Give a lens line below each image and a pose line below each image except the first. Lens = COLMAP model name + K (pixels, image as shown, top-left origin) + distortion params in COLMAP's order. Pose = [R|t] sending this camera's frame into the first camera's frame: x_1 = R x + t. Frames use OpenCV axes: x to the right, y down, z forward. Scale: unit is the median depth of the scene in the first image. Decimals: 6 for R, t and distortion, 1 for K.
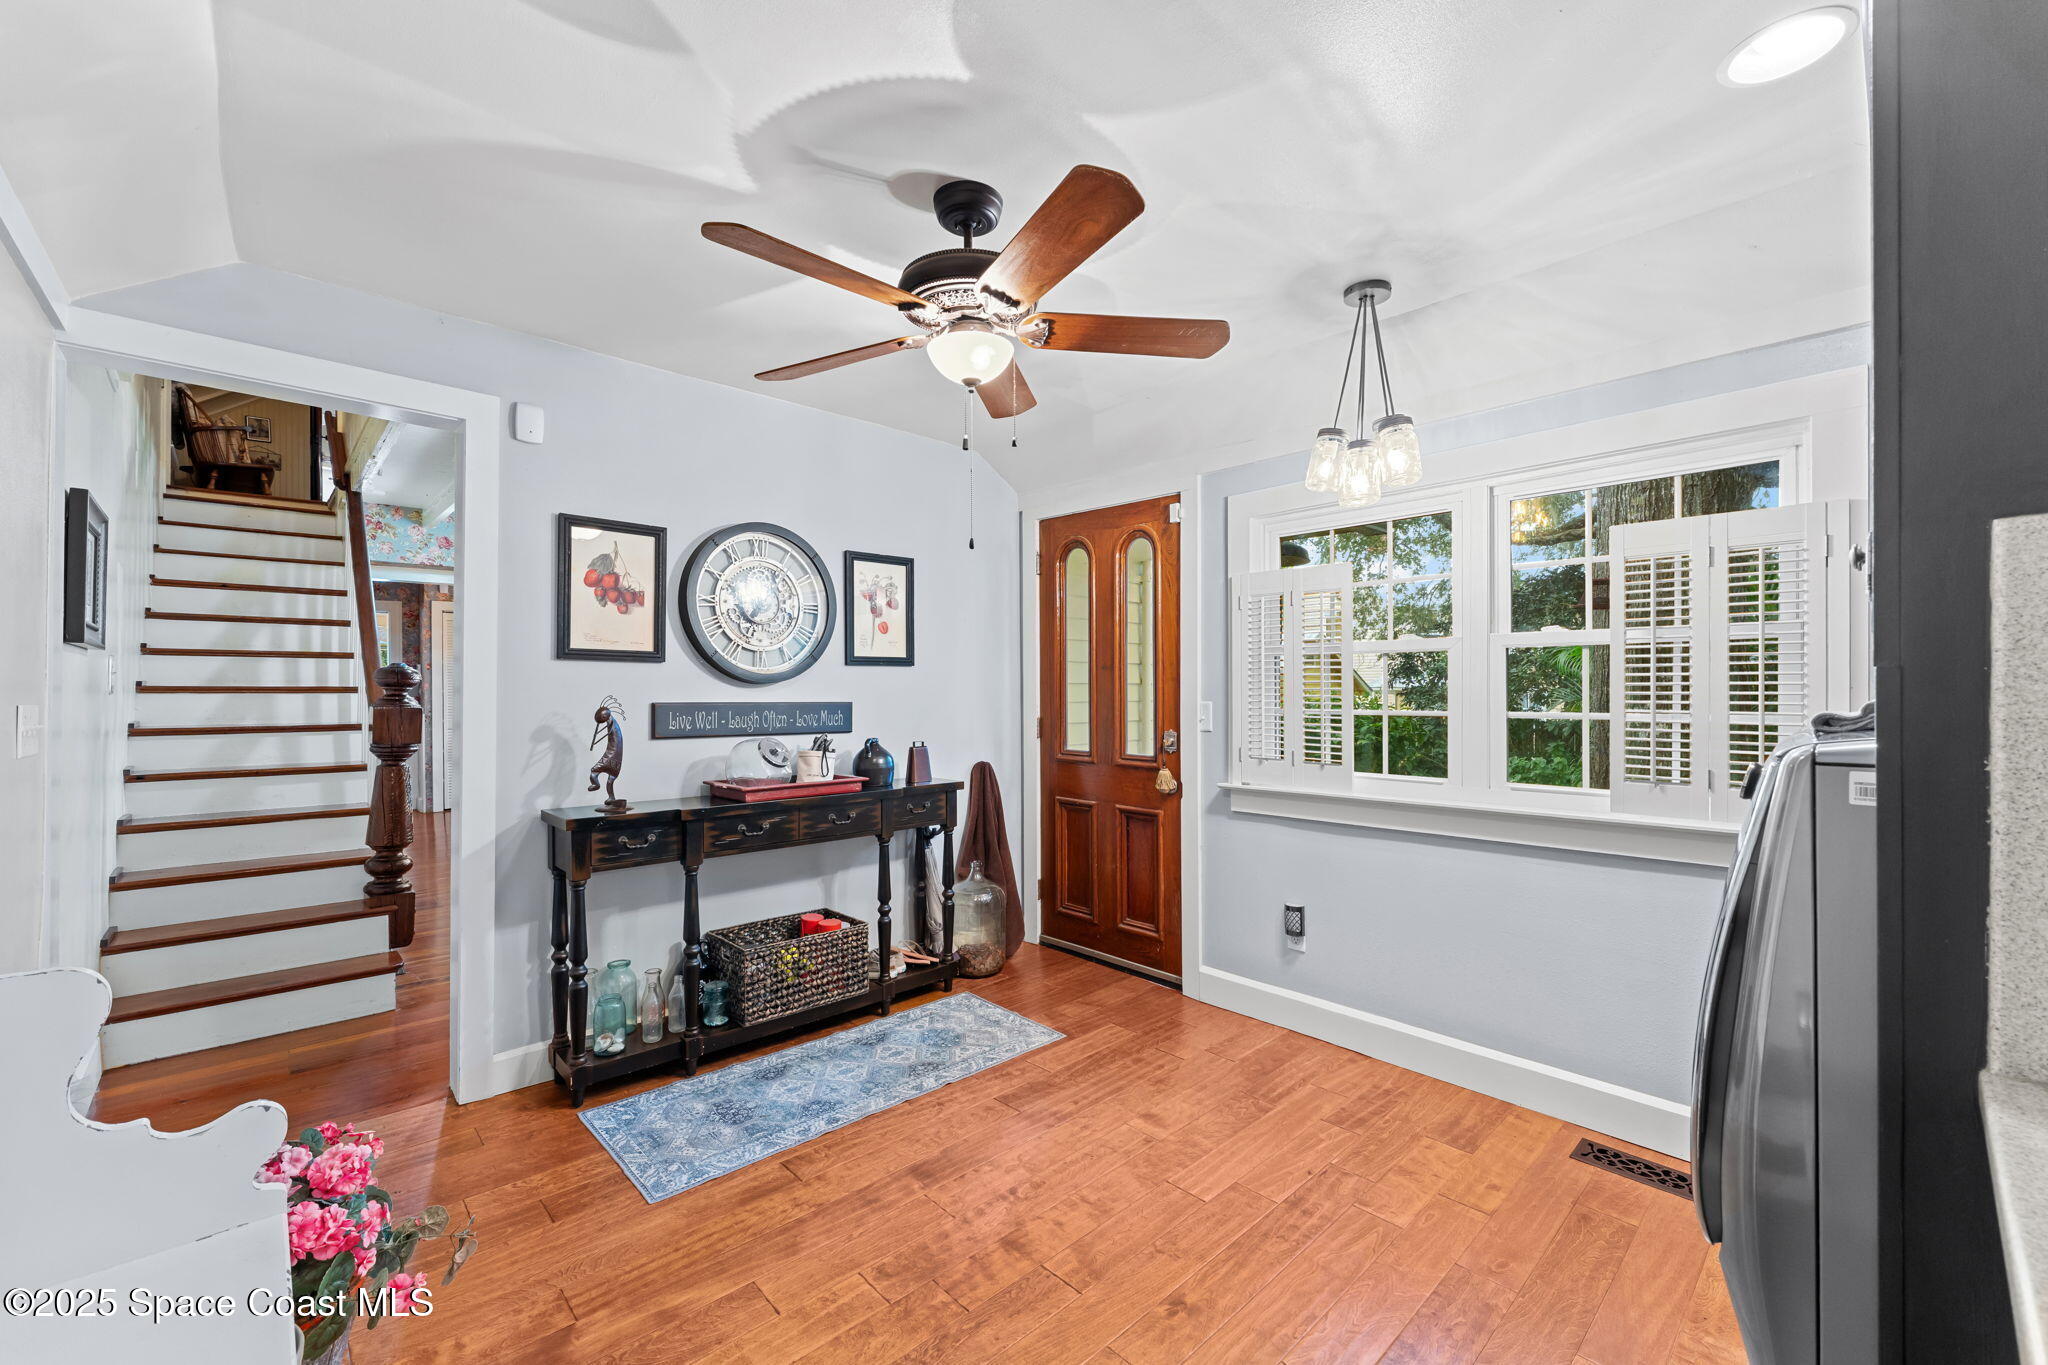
lens RADIAL K [[827.7, 0, 1020.0], [0, 827.7, 693.8], [0, 0, 1]] dist [-0.000482, -0.000052]
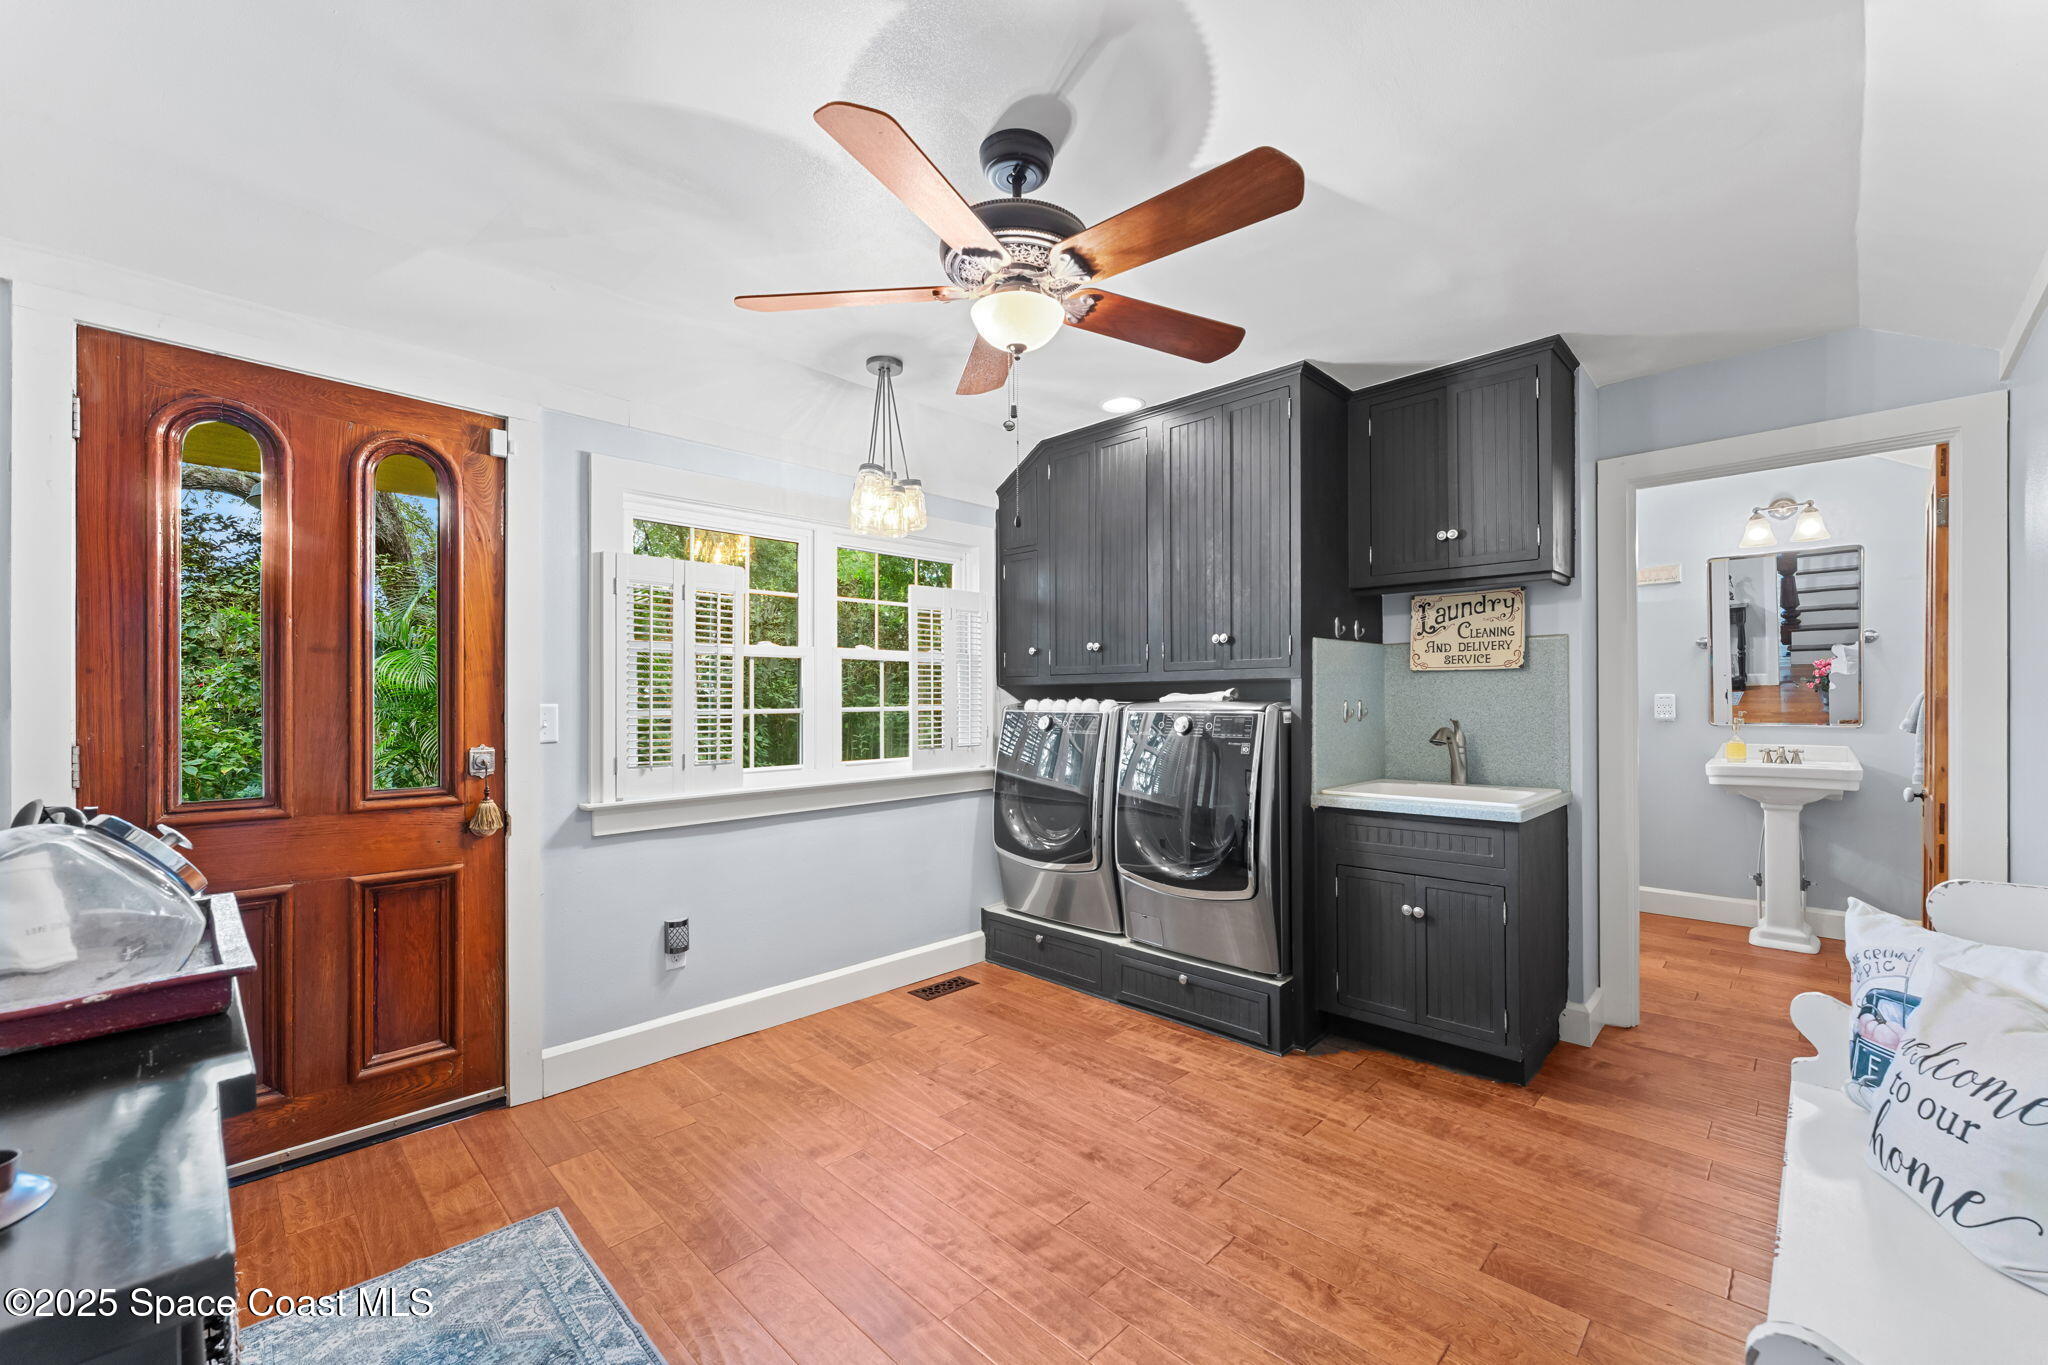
lens RADIAL K [[827.7, 0, 1020.0], [0, 827.7, 693.8], [0, 0, 1]] dist [-0.000482, -0.000052]
pose [[-0.048344, 0.010174, 0.998779, -0.709315], [0.008354, 0.999917, -0.009782, 0.014420], [-0.998796, 0.007871, -0.048425, 0.747440]]
